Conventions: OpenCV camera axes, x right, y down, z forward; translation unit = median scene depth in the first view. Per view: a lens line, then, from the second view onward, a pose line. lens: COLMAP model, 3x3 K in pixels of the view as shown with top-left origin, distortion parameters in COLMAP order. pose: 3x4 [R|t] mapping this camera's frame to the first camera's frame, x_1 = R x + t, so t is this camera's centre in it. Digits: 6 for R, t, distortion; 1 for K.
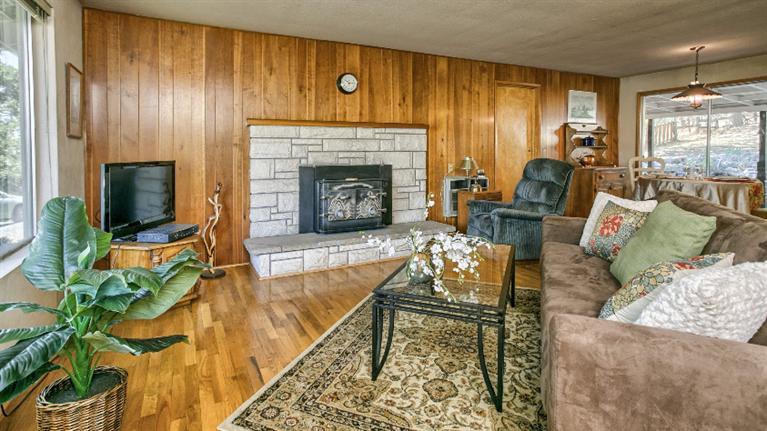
lens RADIAL K [[390.2, 0, 380.5], [0, 390.2, 162.9], [0, 0, 1]] dist [-0.000368, 0.000342]
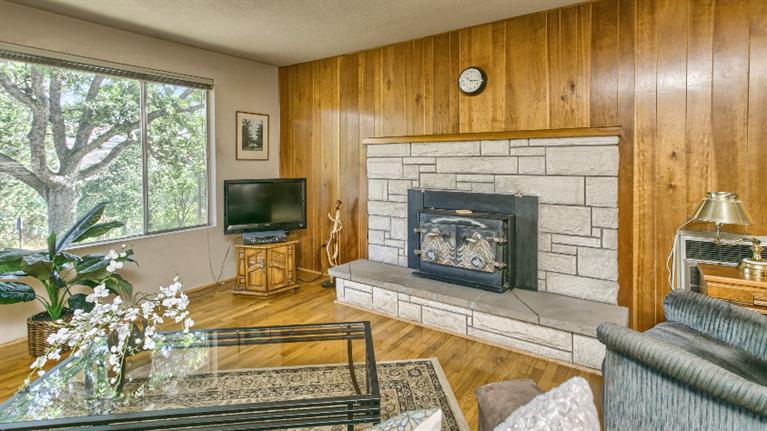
lens RADIAL K [[390.2, 0, 380.5], [0, 390.2, 162.9], [0, 0, 1]] dist [-0.000368, 0.000342]
pose [[0.458140, 0.008926, -0.888835, 0.527768], [-0.023950, 0.999710, -0.002305, -0.046397], [0.888557, 0.022344, 0.458221, 0.545521]]
